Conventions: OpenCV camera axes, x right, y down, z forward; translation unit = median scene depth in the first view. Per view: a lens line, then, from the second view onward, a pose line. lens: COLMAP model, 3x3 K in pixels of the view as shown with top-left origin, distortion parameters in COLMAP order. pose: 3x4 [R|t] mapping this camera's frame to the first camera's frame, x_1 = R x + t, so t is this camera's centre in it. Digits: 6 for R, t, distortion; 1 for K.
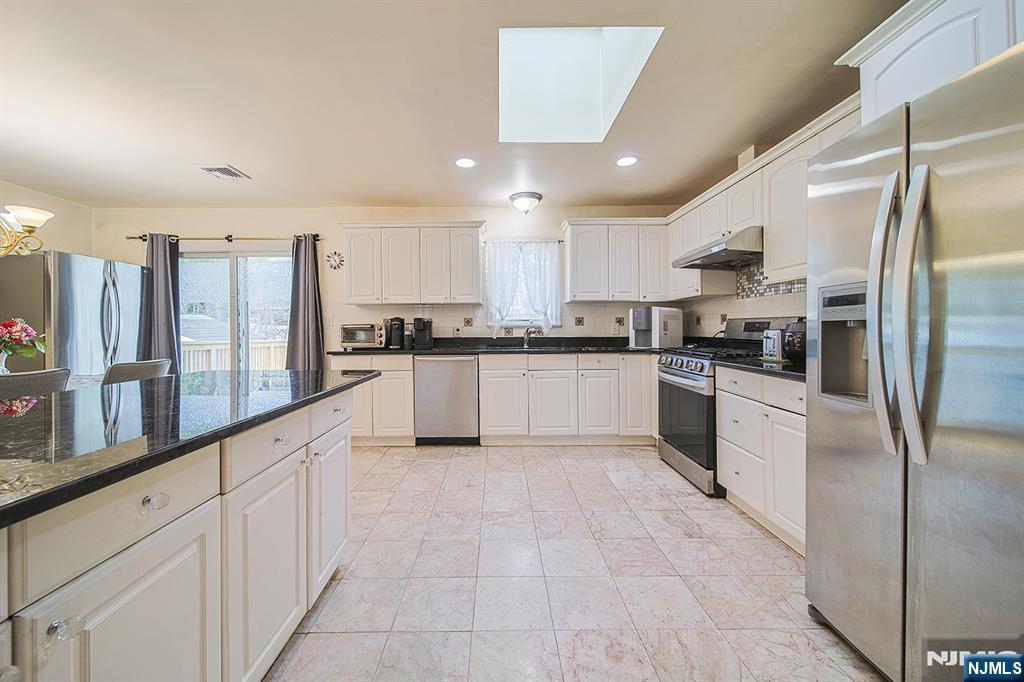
lens RADIAL K [[385.7, 0, 506.4], [0, 385.7, 327.1], [0, 0, 1]] dist [-0.000930, -0.000381]
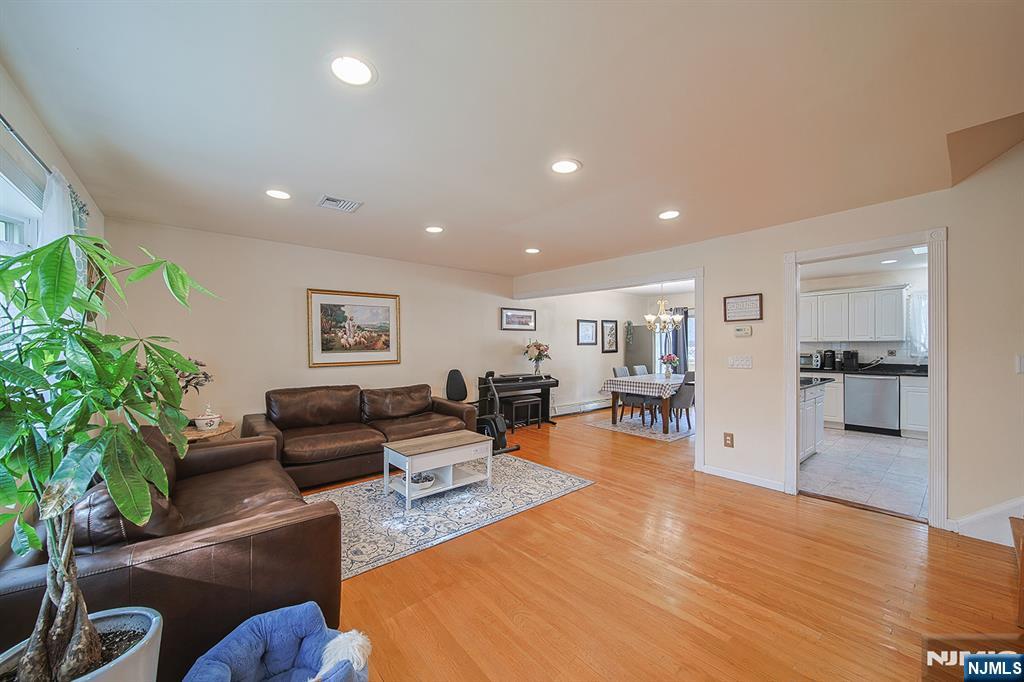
lens RADIAL K [[385.7, 0, 501.6], [0, 385.7, 349.5], [0, 0, 1]] dist [-0.000930, -0.000381]
pose [[0.624000, 0.013231, -0.781312, 0.120411], [0.002480, 0.999818, 0.018913, -0.060519], [0.781420, -0.013740, 0.623854, -1.073287]]
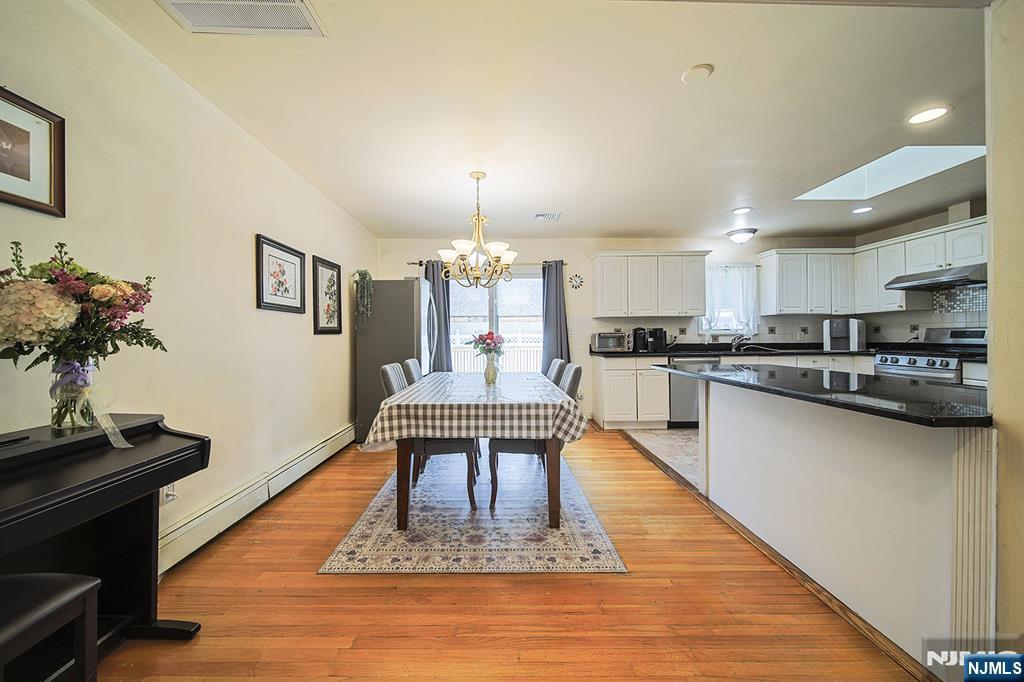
lens RADIAL K [[385.7, 0, 508.9], [0, 385.7, 336.2], [0, 0, 1]] dist [-0.000930, -0.000381]
pose [[0.999948, -0.002018, 0.010038, -0.713314], [0.002008, 0.999997, 0.001102, 0.000644], [-0.010041, -0.001082, 0.999949, -0.247032]]
